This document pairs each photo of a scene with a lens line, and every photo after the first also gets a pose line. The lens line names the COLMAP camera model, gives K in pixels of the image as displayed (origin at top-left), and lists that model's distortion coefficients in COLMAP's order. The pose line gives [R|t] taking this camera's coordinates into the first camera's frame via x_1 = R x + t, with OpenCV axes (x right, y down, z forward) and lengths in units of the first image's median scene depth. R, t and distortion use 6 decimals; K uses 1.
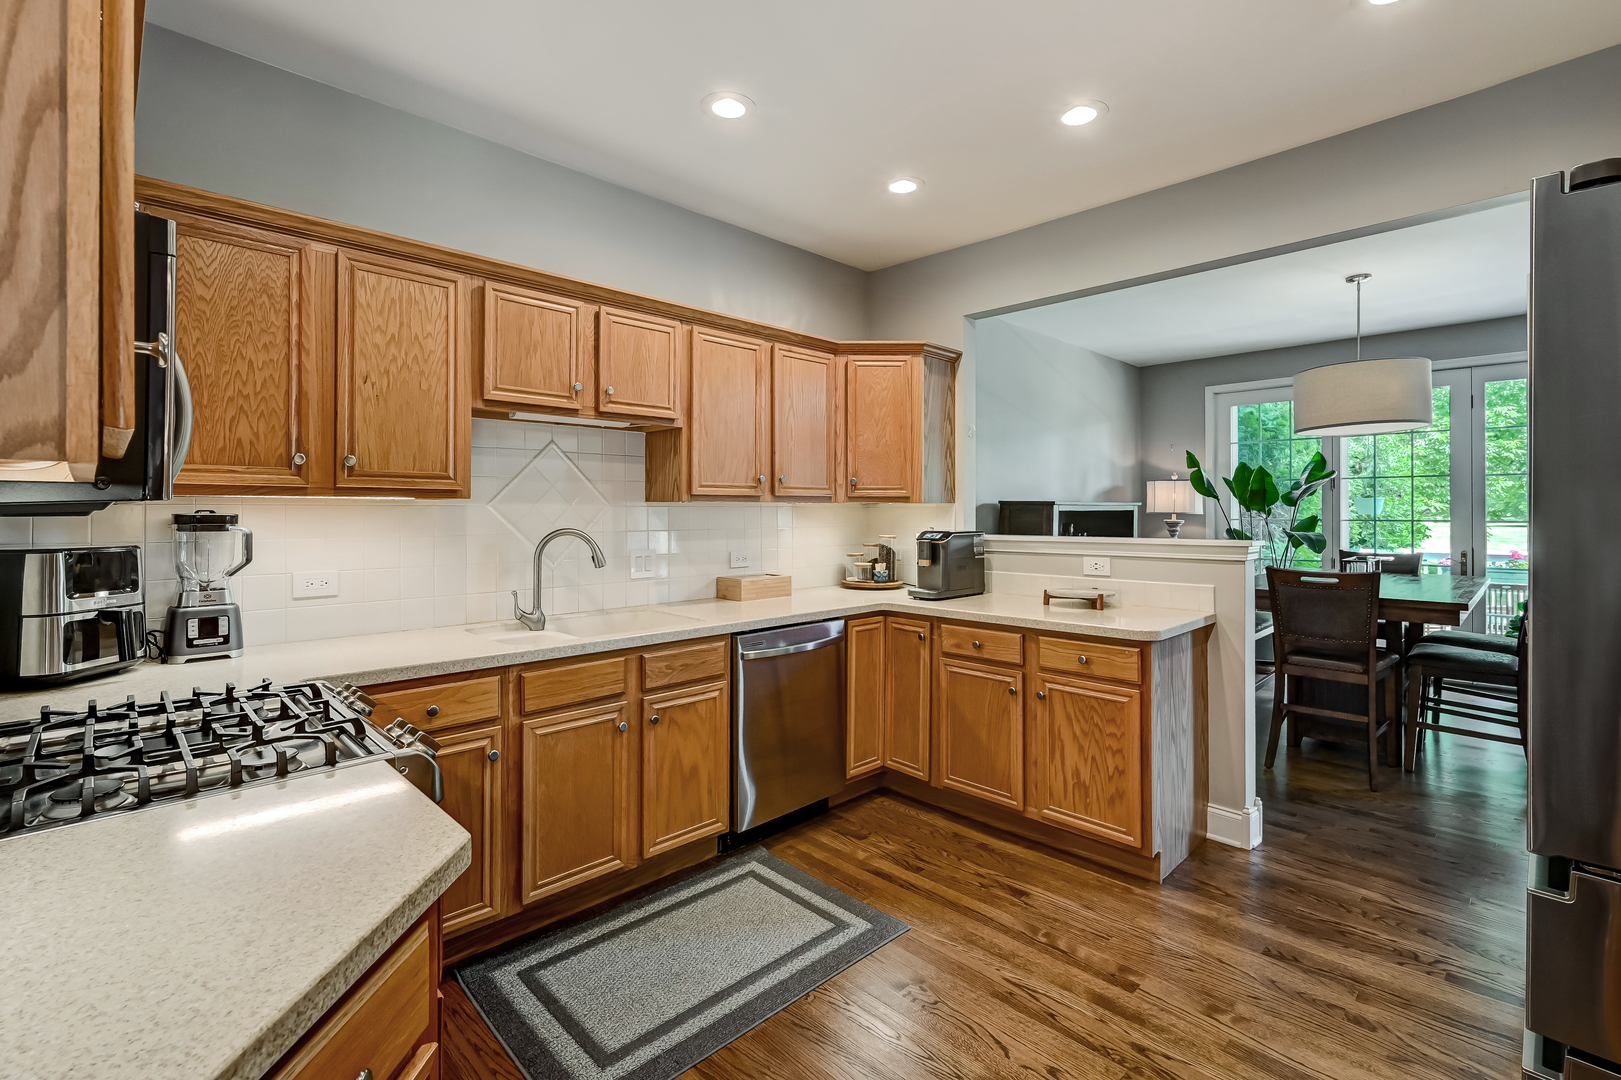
lens RADIAL K [[743.0, 0, 797.1], [0, 743.0, 505.9], [0, 0, 1]] dist [-0.007532, 0.001486]
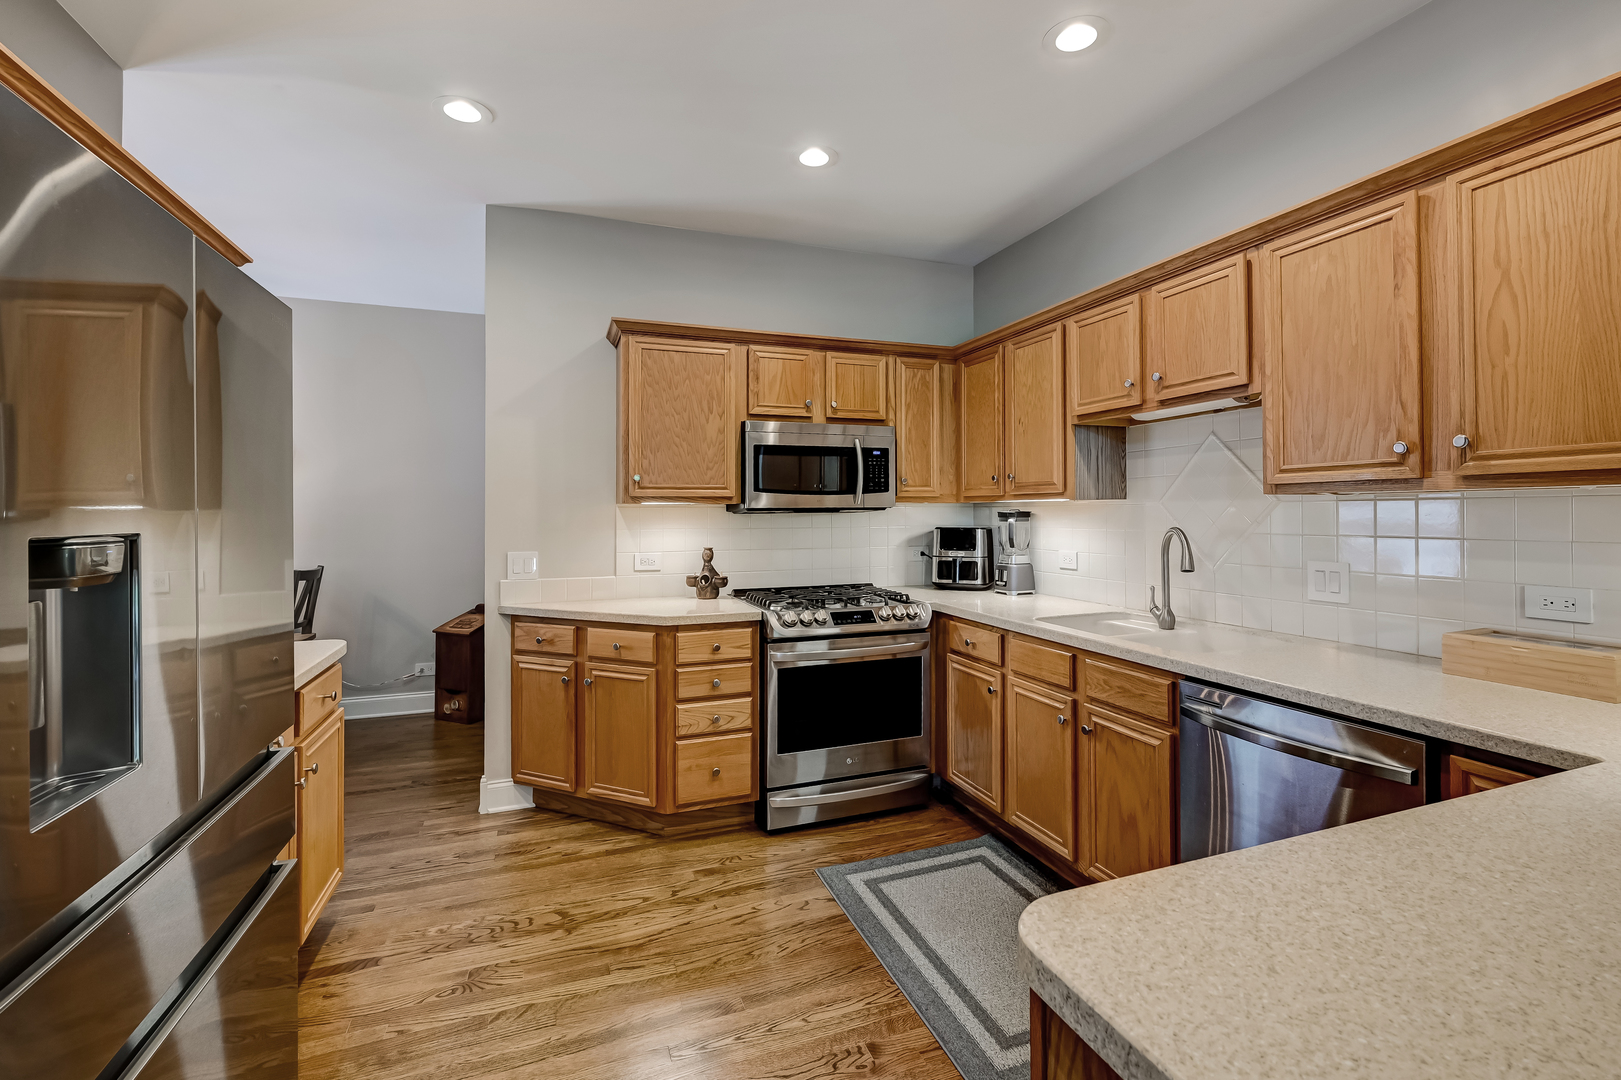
lens RADIAL K [[743.0, 0, 851.0], [0, 743.0, 499.8], [0, 0, 1]] dist [-0.007532, 0.001486]
pose [[-0.377410, -0.008786, -0.926005, 0.978235], [0.013529, 0.999796, -0.015000, 0.005870], [0.925948, -0.018189, -0.377214, 1.326931]]
